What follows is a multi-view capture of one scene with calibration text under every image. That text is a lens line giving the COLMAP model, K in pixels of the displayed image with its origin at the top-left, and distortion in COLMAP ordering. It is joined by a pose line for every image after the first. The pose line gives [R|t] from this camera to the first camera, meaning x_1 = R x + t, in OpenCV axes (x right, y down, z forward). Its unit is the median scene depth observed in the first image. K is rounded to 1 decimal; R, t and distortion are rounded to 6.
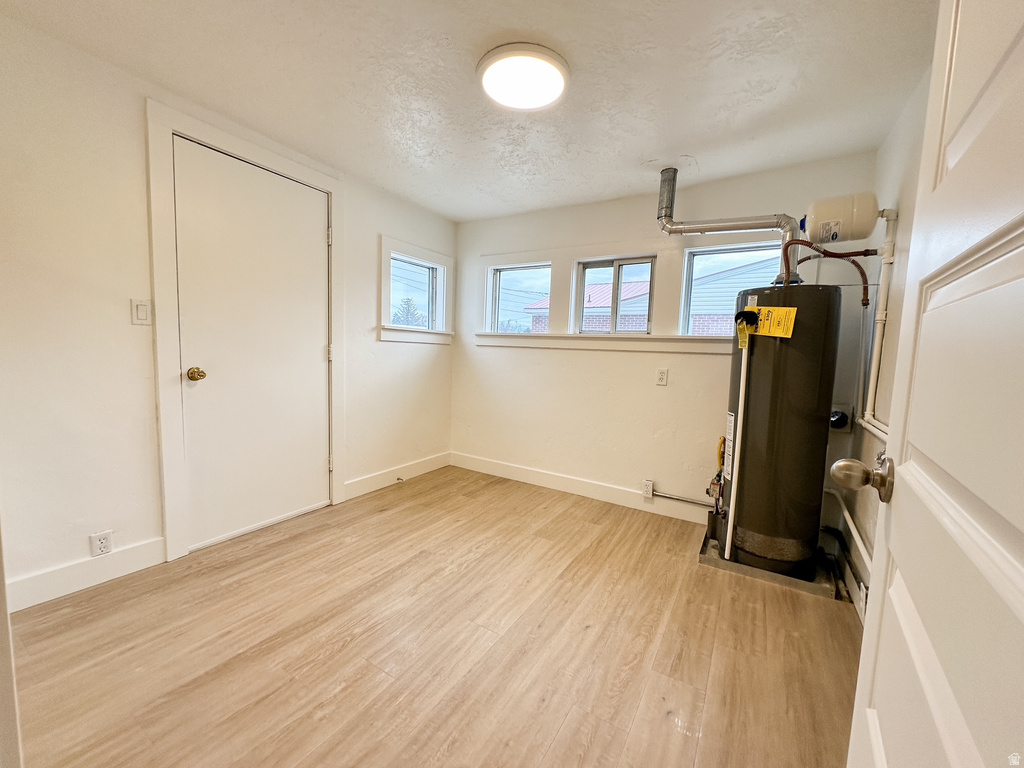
lens RADIAL K [[411.4, 0, 512.0], [0, 411.4, 384.0], [0, 0, 1]] dist [-0.002120, -0.000321]
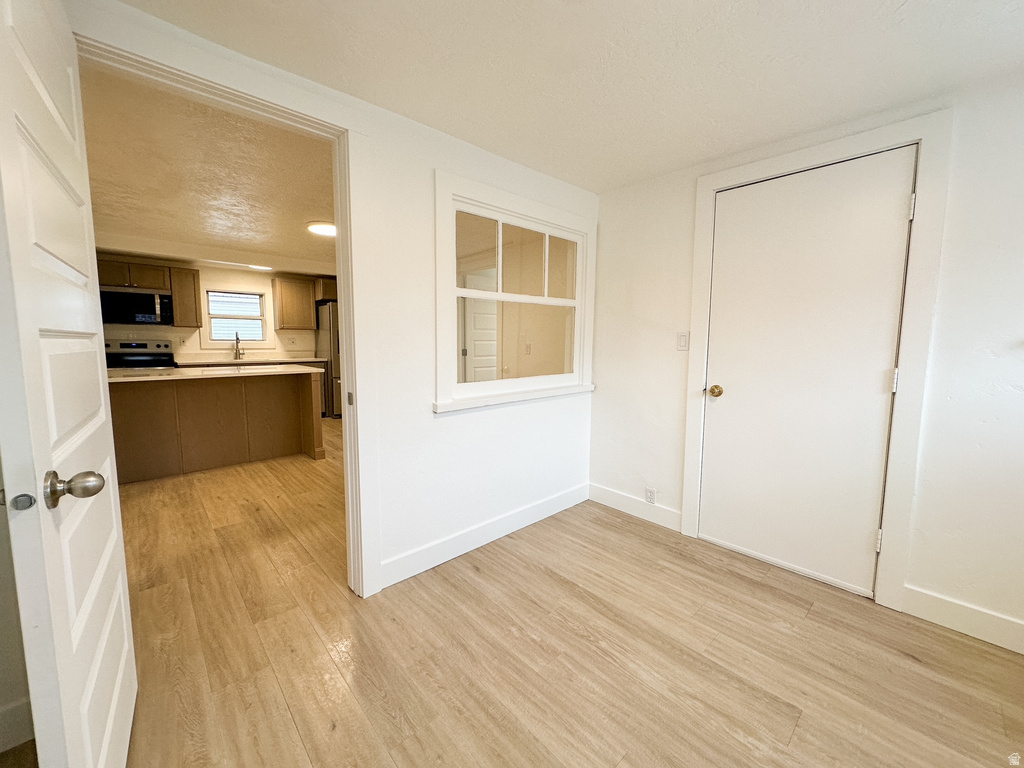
lens RADIAL K [[406.3, 0, 512.0], [0, 406.3, 384.0], [0, 0, 1]] dist [0.000255, 0.000262]
pose [[-0.274696, 0.061343, -0.959572, 0.553488], [-0.100249, 0.990697, 0.092031, -0.105199], [0.956291, 0.121477, -0.265991, 0.857106]]
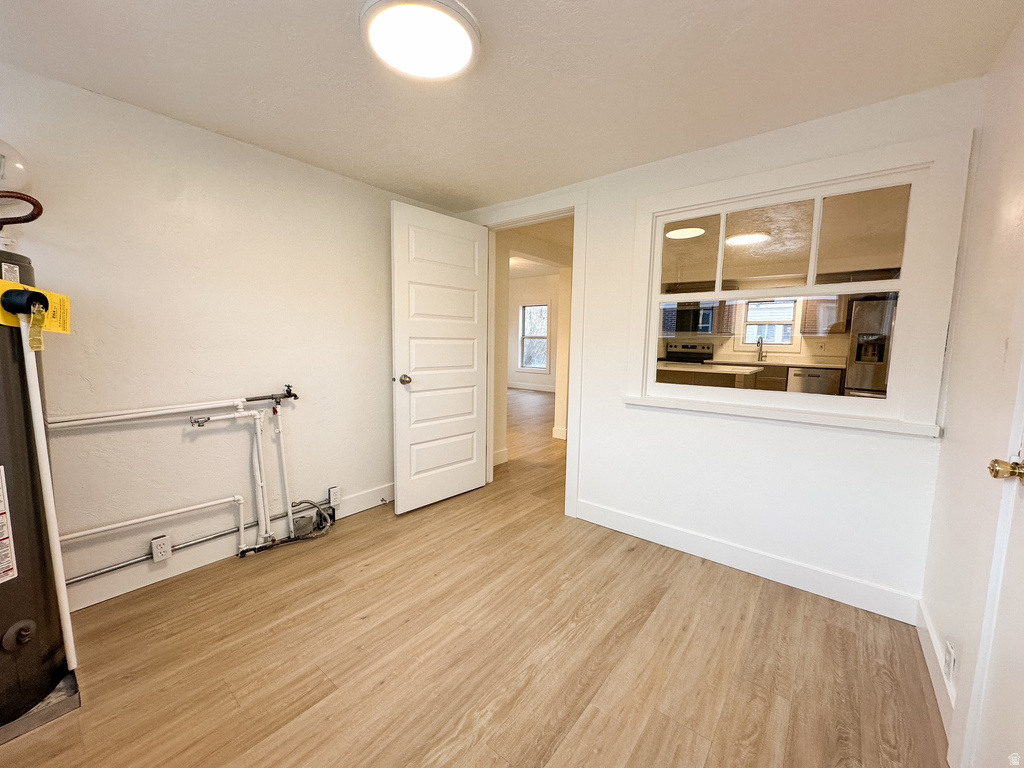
lens RADIAL K [[406.3, 0, 512.0], [0, 406.3, 384.0], [0, 0, 1]] dist [0.000255, 0.000262]
pose [[-0.989993, -0.068593, 0.123323, -0.268438], [-0.042611, 0.978428, 0.202144, -0.220557], [-0.134529, 0.194867, -0.971560, 1.724547]]
